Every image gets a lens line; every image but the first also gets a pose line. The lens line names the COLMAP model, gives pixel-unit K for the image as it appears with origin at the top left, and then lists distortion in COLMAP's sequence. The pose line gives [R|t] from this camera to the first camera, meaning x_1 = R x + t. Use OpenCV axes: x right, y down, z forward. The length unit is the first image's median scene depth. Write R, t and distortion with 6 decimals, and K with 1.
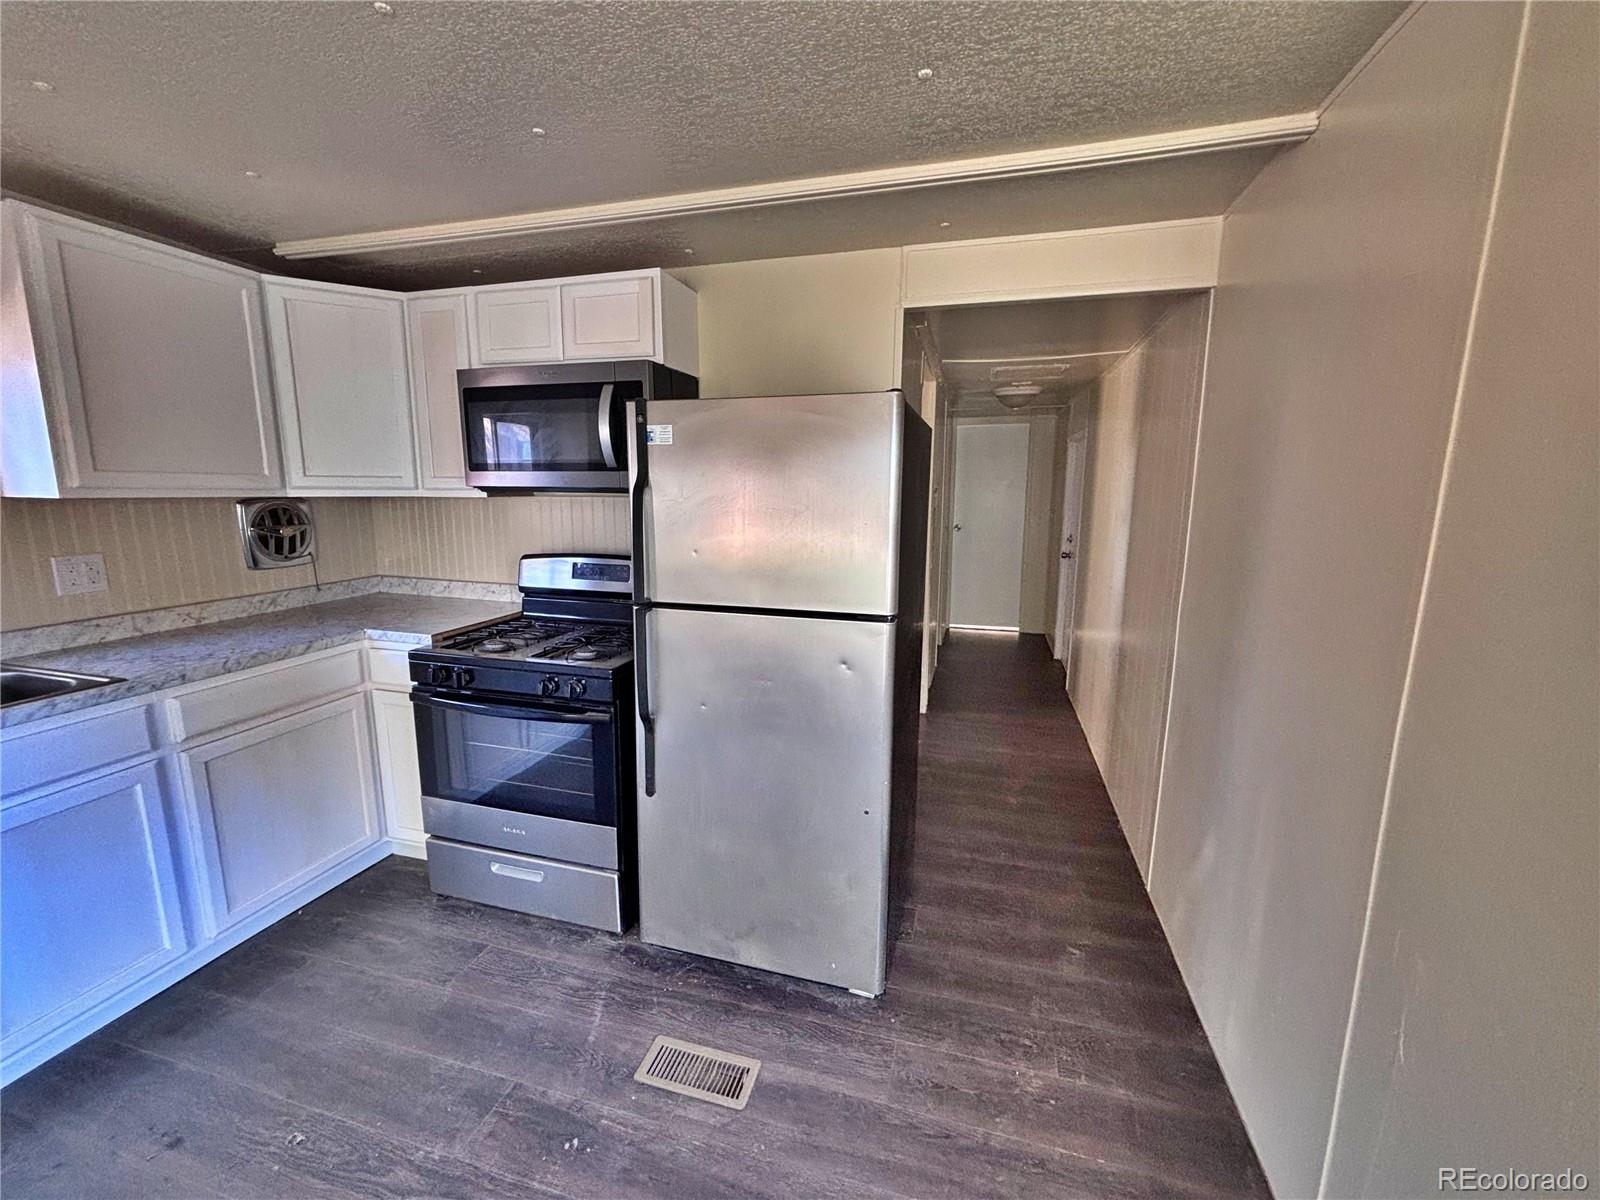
lens RADIAL K [[650.2, 0, 802.4], [0, 650.2, 595.0], [0, 0, 1]] dist [-0.000945, 0.000460]
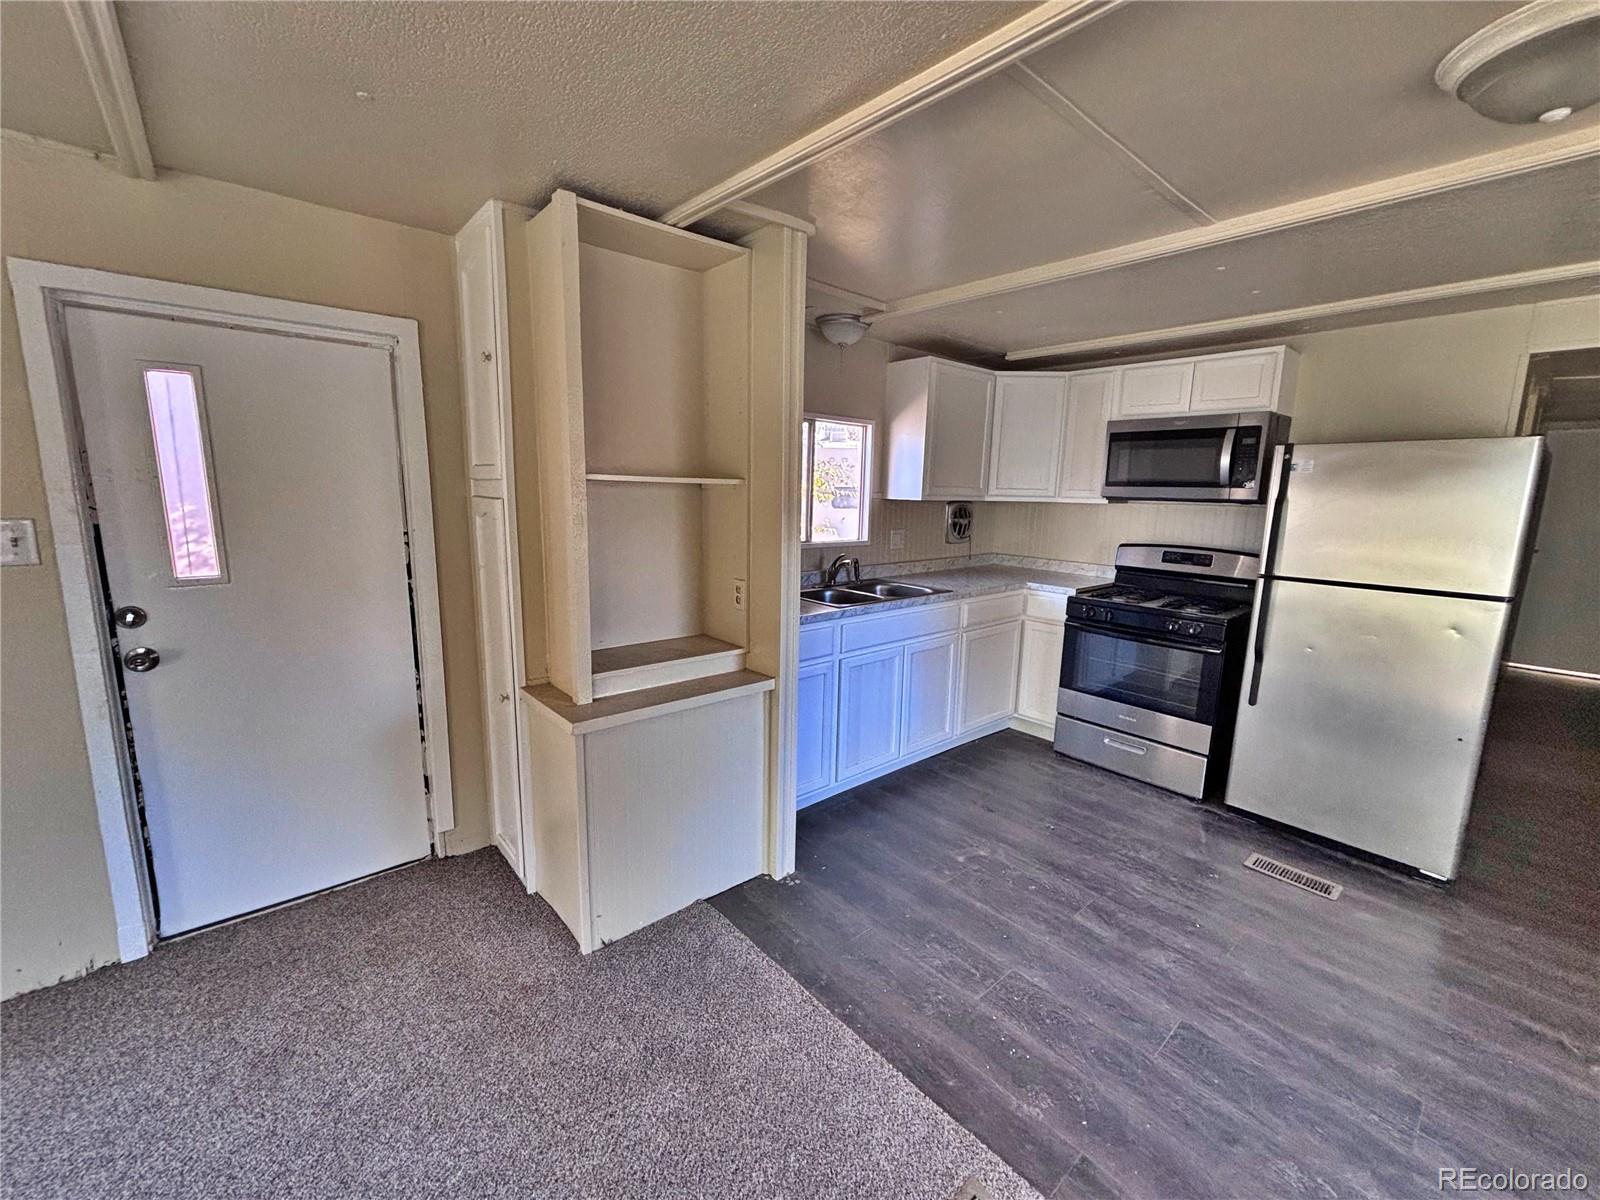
lens RADIAL K [[650.2, 0, 798.5], [0, 650.2, 596.1], [0, 0, 1]] dist [-0.000945, 0.000460]
pose [[0.832628, 0.101944, -0.544369, -0.297589], [-0.107169, 0.993992, 0.022227, 0.130280], [0.543365, 0.039833, 0.838551, -0.791643]]
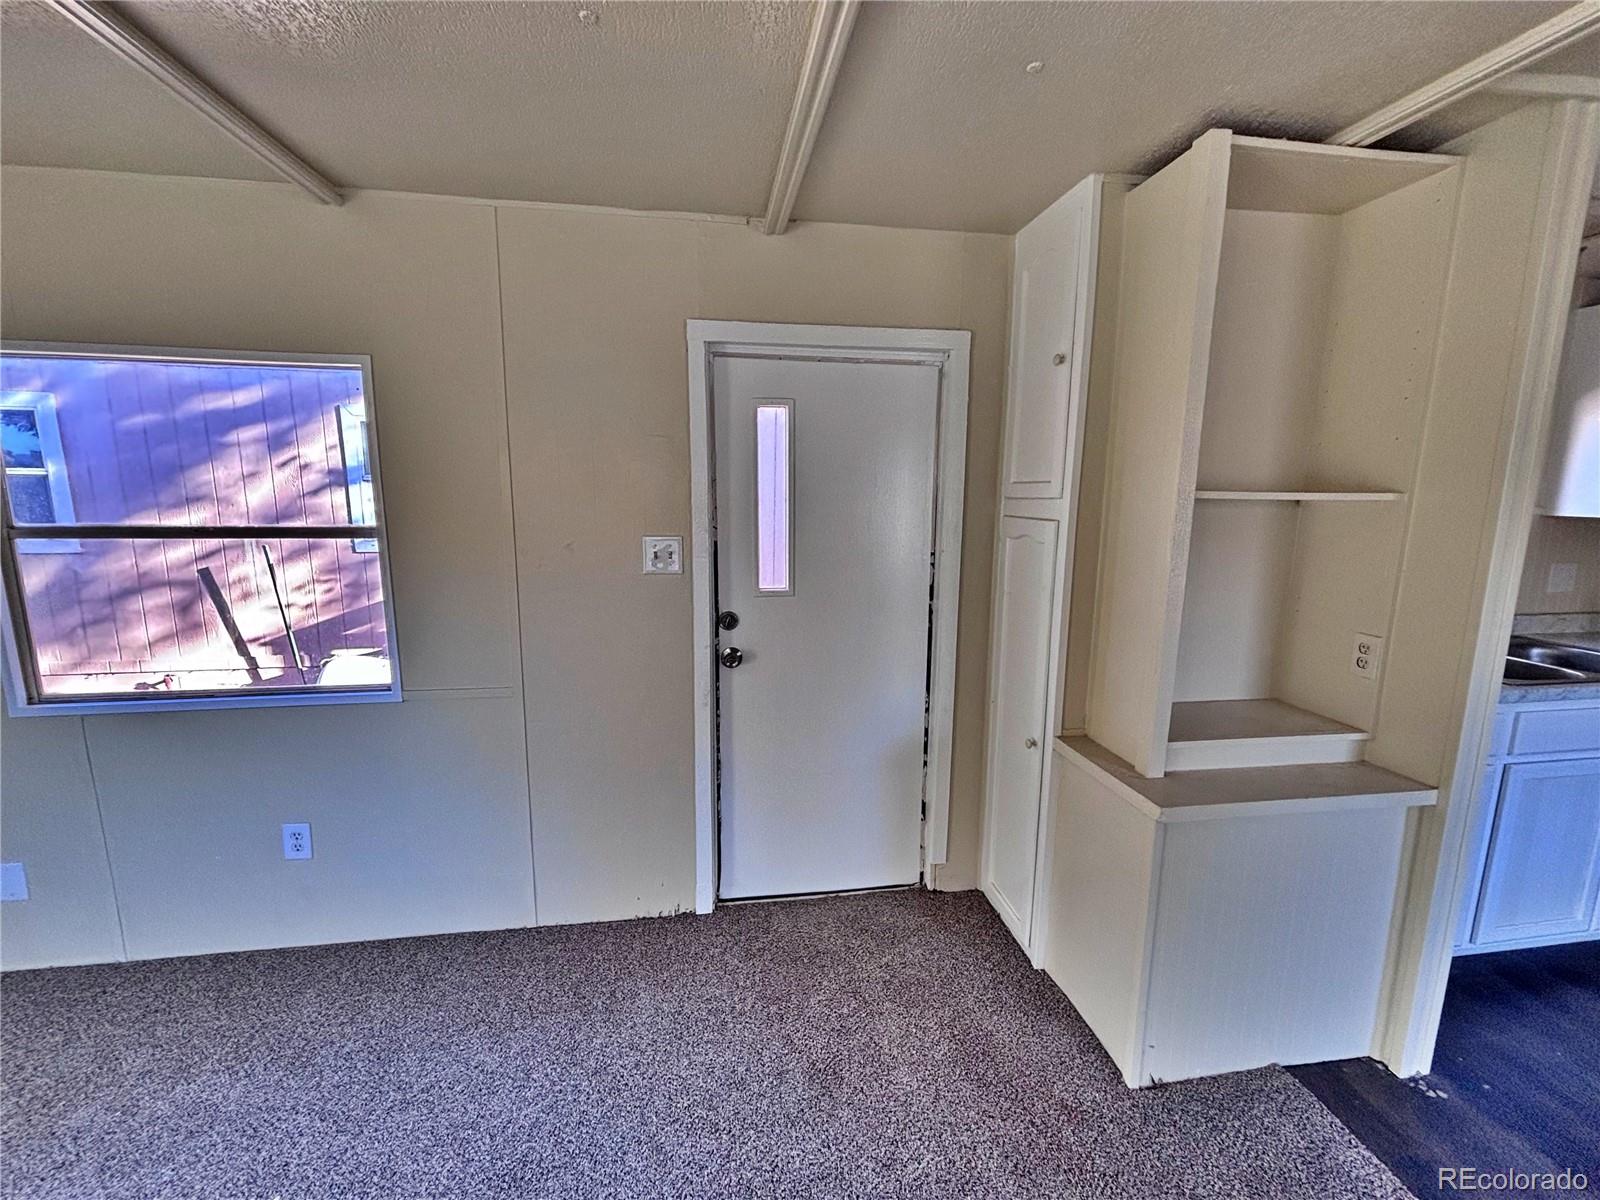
lens RADIAL K [[650.2, 0, 796.9], [0, 650.2, 596.8], [0, 0, 1]] dist [-0.000945, 0.000460]
pose [[0.406348, 0.143506, -0.902379, -0.589608], [-0.157504, 0.983807, 0.085531, 0.134391], [0.900041, 0.107373, 0.422371, -0.885574]]
